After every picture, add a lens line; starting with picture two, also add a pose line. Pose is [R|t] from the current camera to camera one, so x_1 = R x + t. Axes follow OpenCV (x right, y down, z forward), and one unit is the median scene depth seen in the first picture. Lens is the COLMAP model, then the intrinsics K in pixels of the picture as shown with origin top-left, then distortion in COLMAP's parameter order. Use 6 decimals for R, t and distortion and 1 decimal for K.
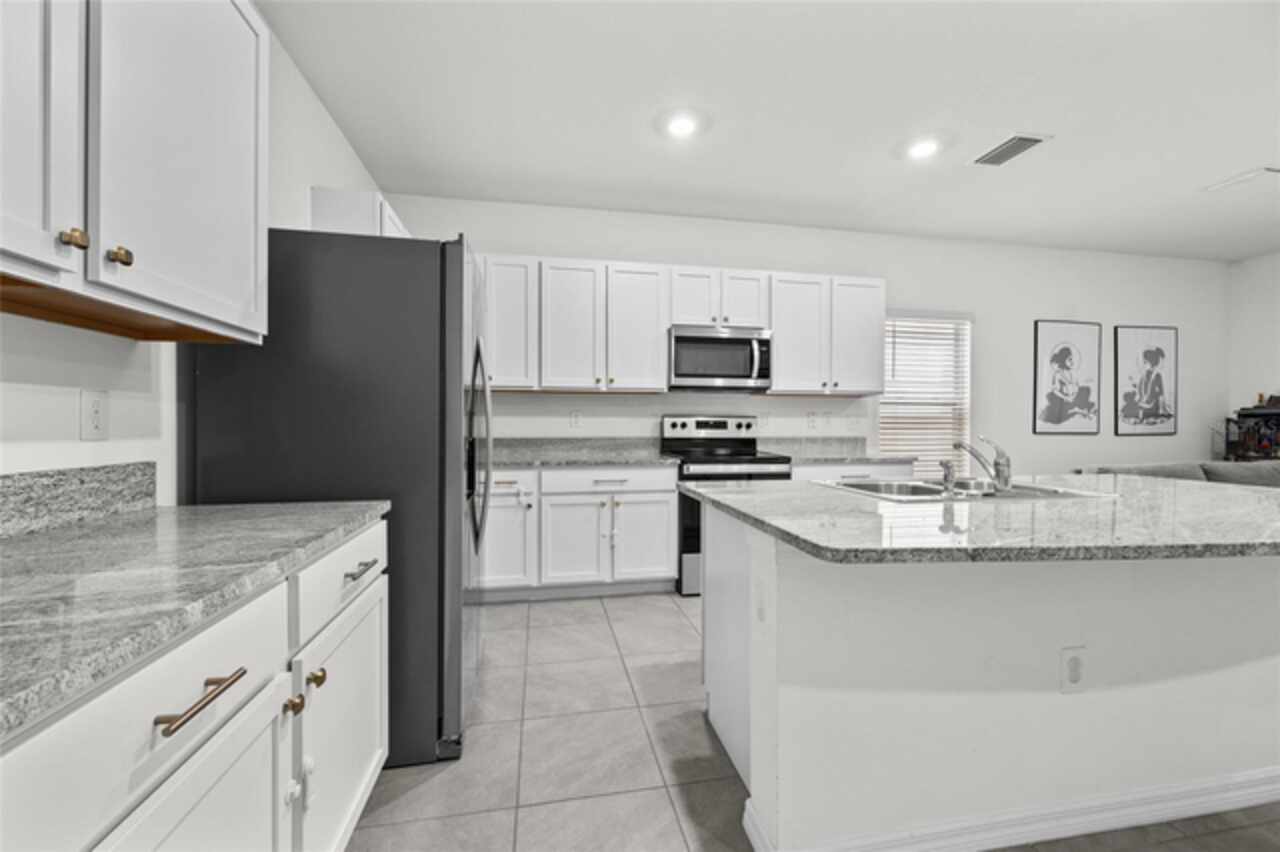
lens RADIAL K [[525.7, 0, 648.0], [0, 525.7, 423.9], [0, 0, 1]] dist [-0.001536, -0.000745]
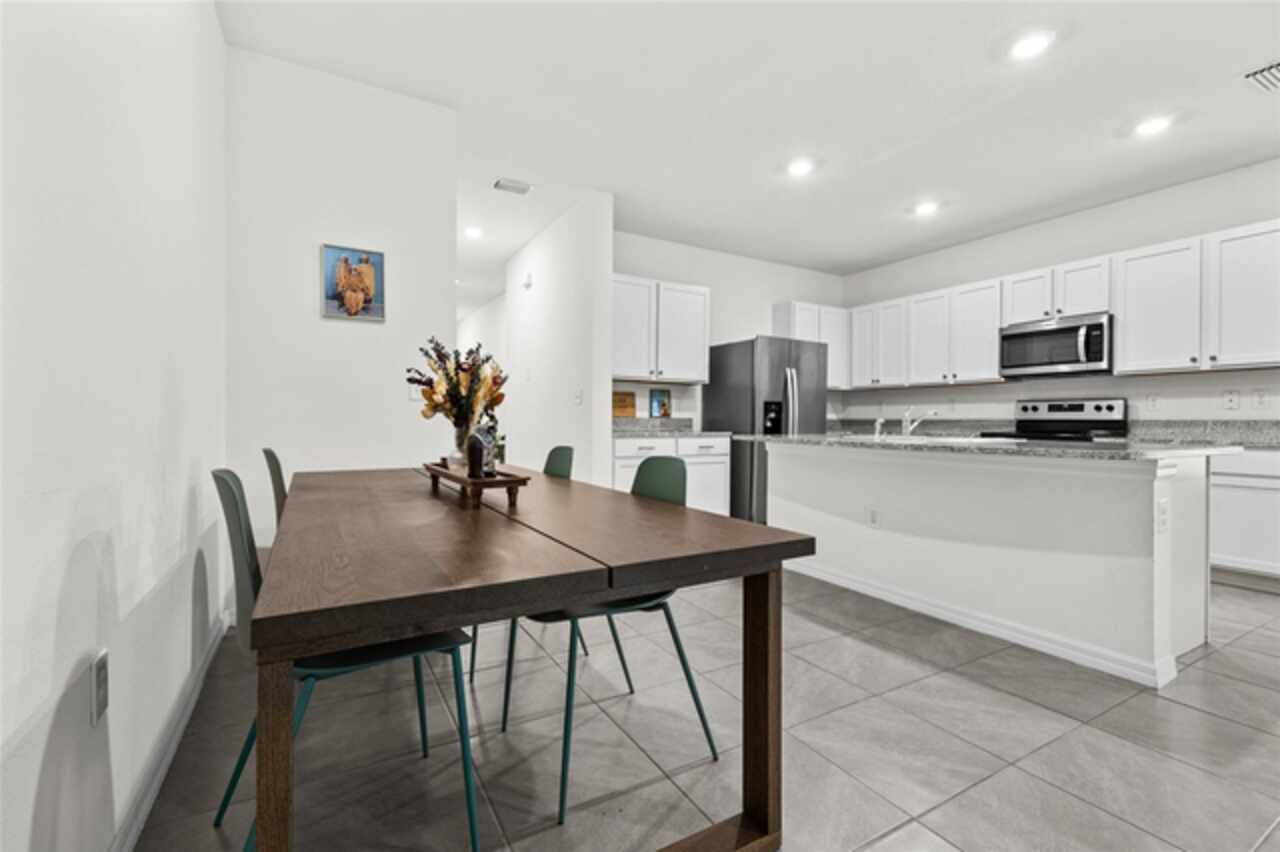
lens RADIAL K [[554.3, 0, 642.4], [0, 554.3, 423.2], [0, 0, 1]] dist [0.003743, 0.000902]
pose [[0.322680, 0.003145, -0.946503, 0.771500], [-0.004237, 0.999989, 0.001878, 0.029546], [0.946499, 0.003405, 0.322690, -0.163416]]
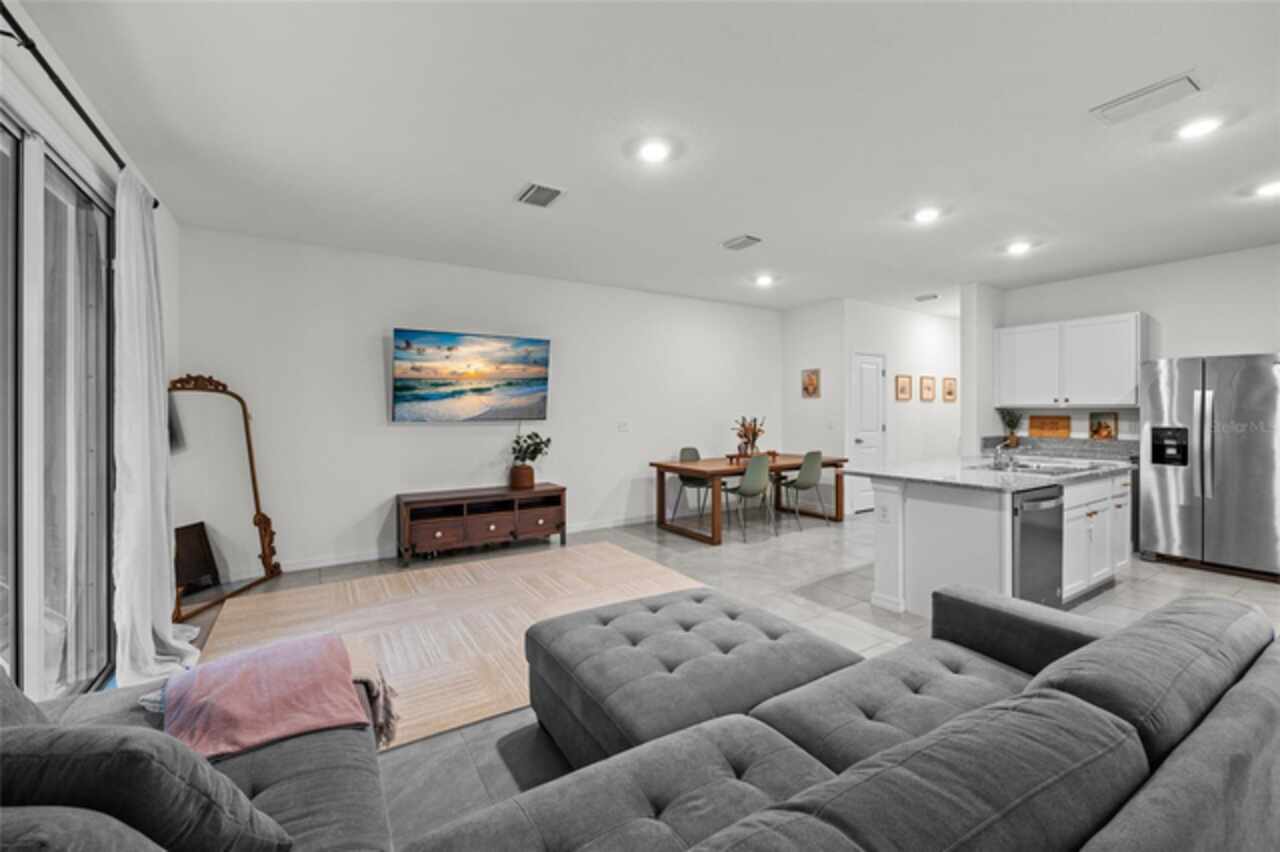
lens RADIAL K [[525.7, 0, 645.7], [0, 525.7, 412.4], [0, 0, 1]] dist [-0.001536, -0.000745]
pose [[-0.931528, -0.001744, -0.363666, 1.062469], [-0.001004, 0.999997, -0.002222, -0.034570], [0.363668, -0.001705, -0.931527, 0.941572]]
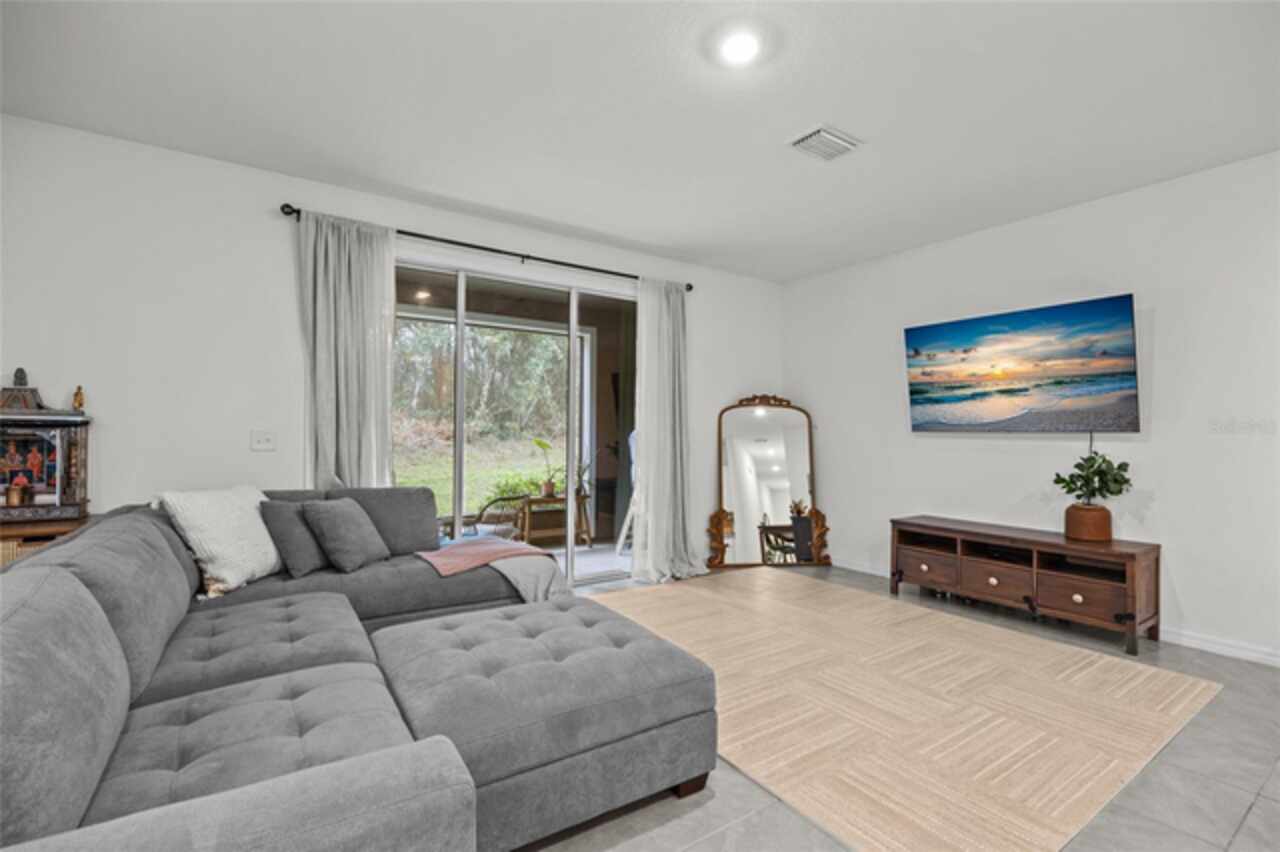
lens RADIAL K [[574.5, 0, 645.2], [0, 574.5, 423.7], [0, 0, 1]] dist [-0.012724, 0.001198]
pose [[-0.396767, 0.007092, 0.917892, 0.437019], [-0.010720, 0.999866, -0.012359, -0.016713], [-0.917857, -0.014743, -0.396638, 0.648732]]
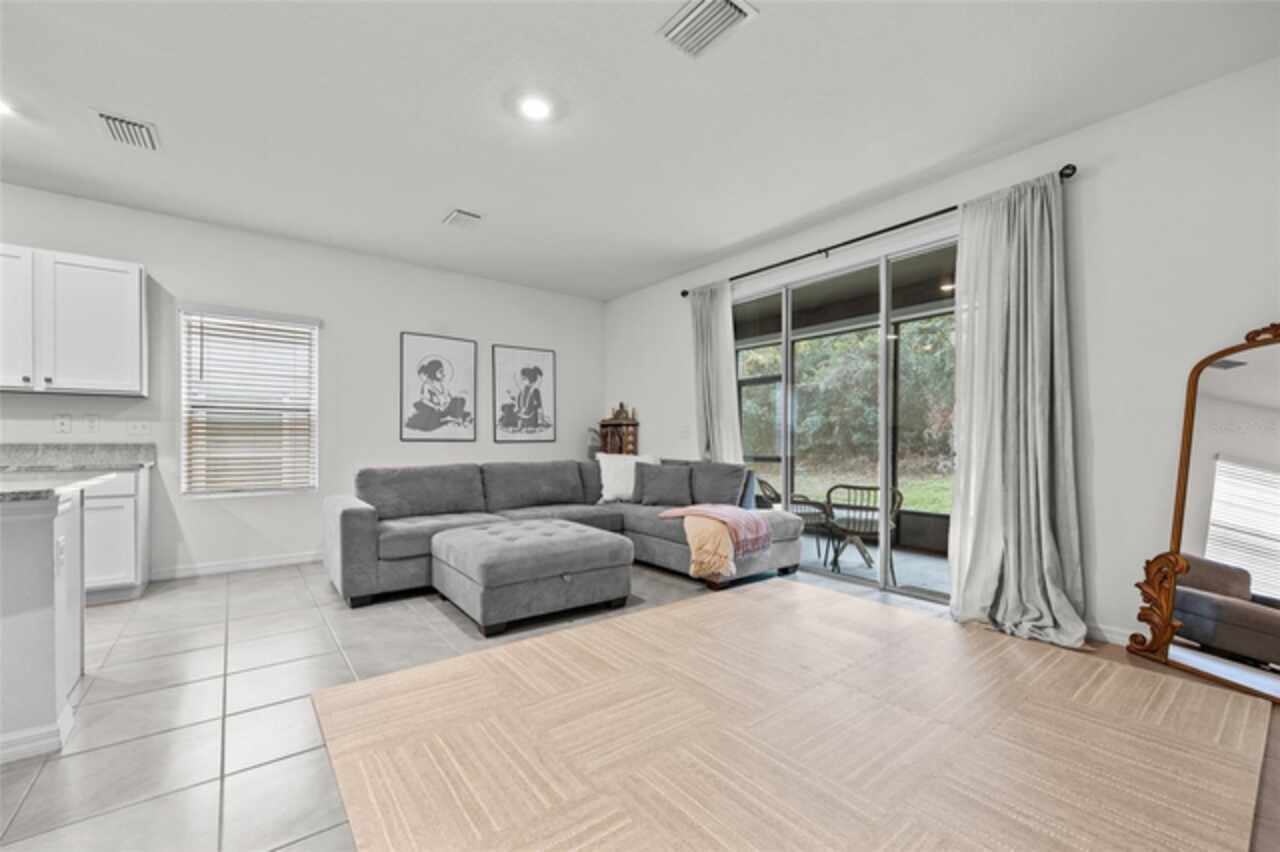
lens RADIAL K [[525.7, 0, 645.8], [0, 525.7, 441.9], [0, 0, 1]] dist [-0.001536, -0.000745]
pose [[0.890348, -0.001919, 0.455276, 0.688572], [0.000920, 0.999997, 0.002417, 0.019707], [-0.455279, -0.001733, 0.890347, -0.155772]]
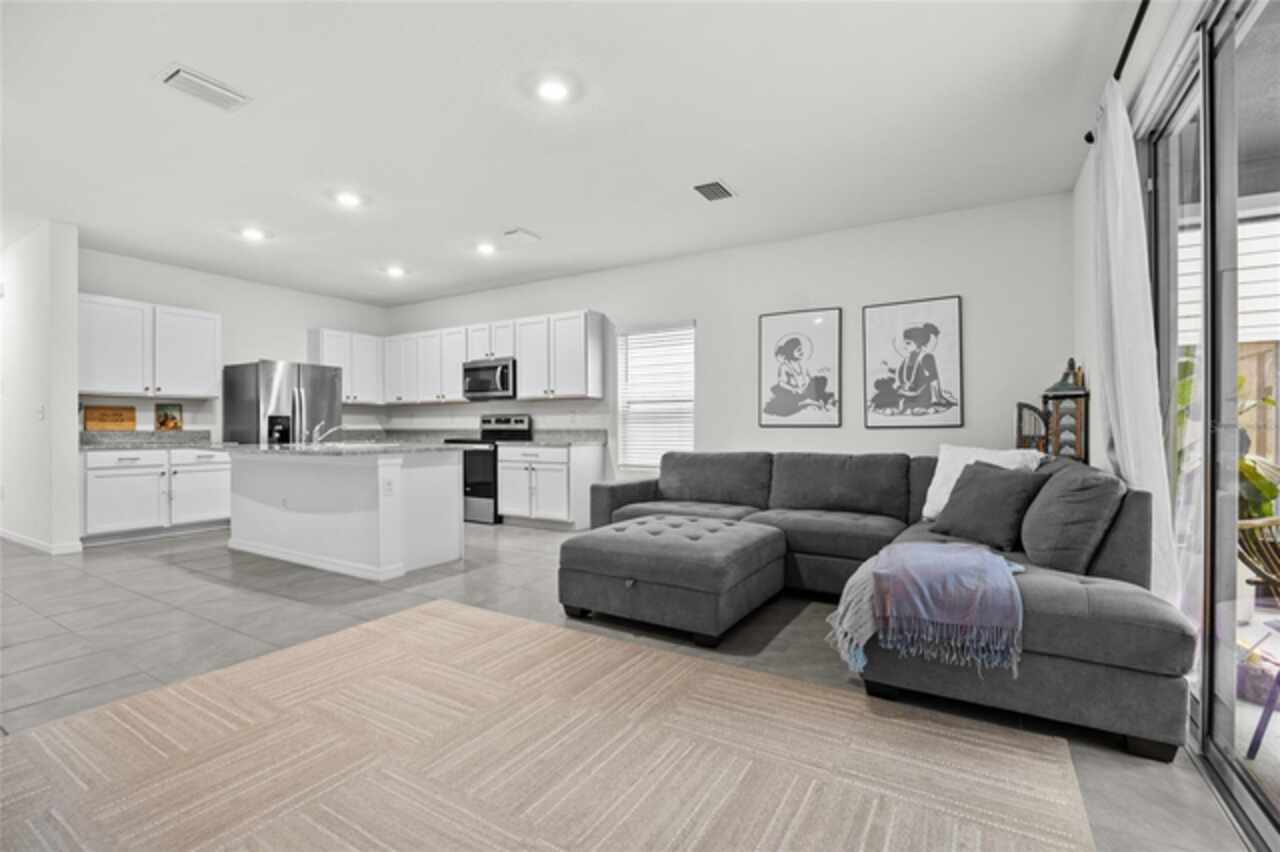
lens RADIAL K [[574.5, 0, 636.1], [0, 574.5, 432.3], [0, 0, 1]] dist [-0.012724, 0.001198]
pose [[0.736075, 0.001862, -0.676897, 1.307452], [0.005347, 0.999949, 0.008565, 0.019306], [0.676879, -0.009924, 0.736028, 0.009466]]
